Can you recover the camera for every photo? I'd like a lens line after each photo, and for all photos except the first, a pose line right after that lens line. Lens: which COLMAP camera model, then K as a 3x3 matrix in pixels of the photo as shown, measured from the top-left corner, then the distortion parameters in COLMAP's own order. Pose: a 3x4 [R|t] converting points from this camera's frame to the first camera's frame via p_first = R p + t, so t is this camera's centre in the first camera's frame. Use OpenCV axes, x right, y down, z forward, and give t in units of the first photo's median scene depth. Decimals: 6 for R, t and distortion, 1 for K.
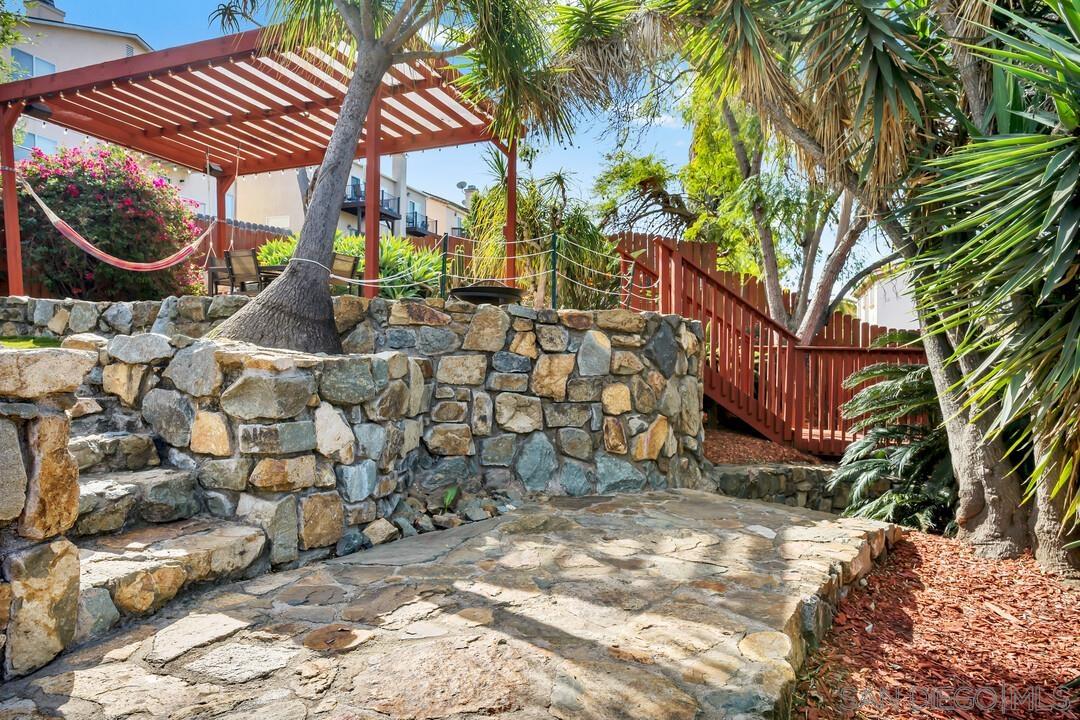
lens RADIAL K [[707.4, 0, 540.0], [0, 707.4, 360.0], [0, 0, 1]] dist [0.008626, 0.003868]
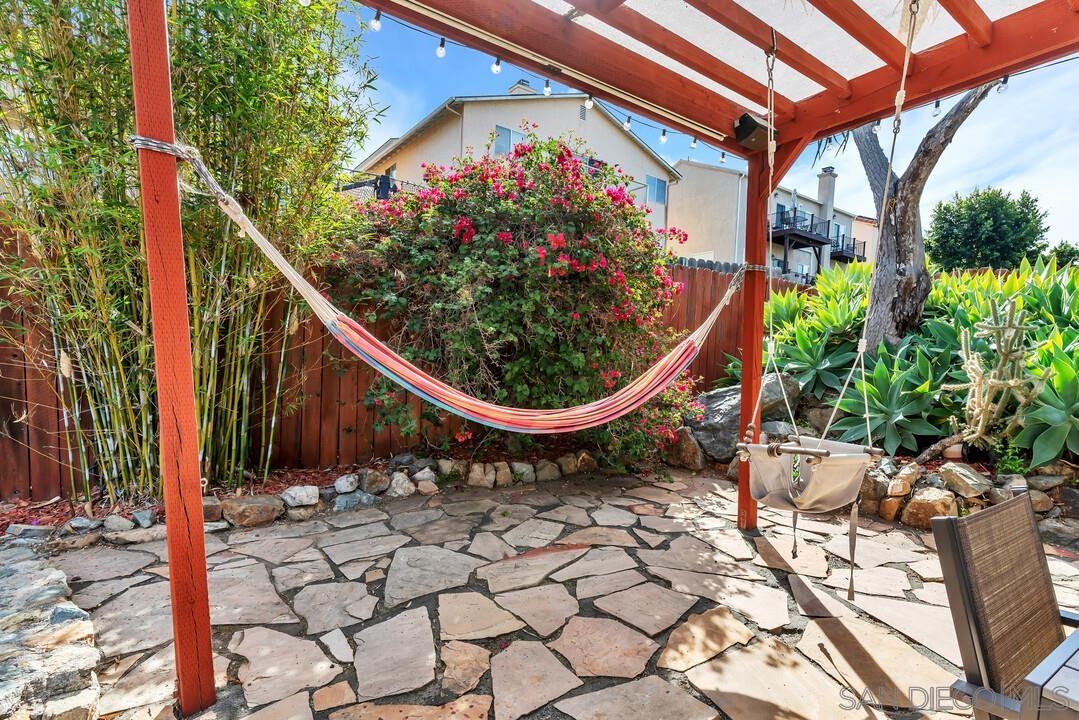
lens RADIAL K [[534.2, 0, 539.5], [0, 534.2, 360.0], [0, 0, 1]] dist [-0.001925, -0.000132]
pose [[0.829617, 0.022444, -0.557882, -0.382539], [-0.021700, 0.999733, 0.007951, -0.143923], [0.557911, 0.005510, 0.829882, 0.683050]]
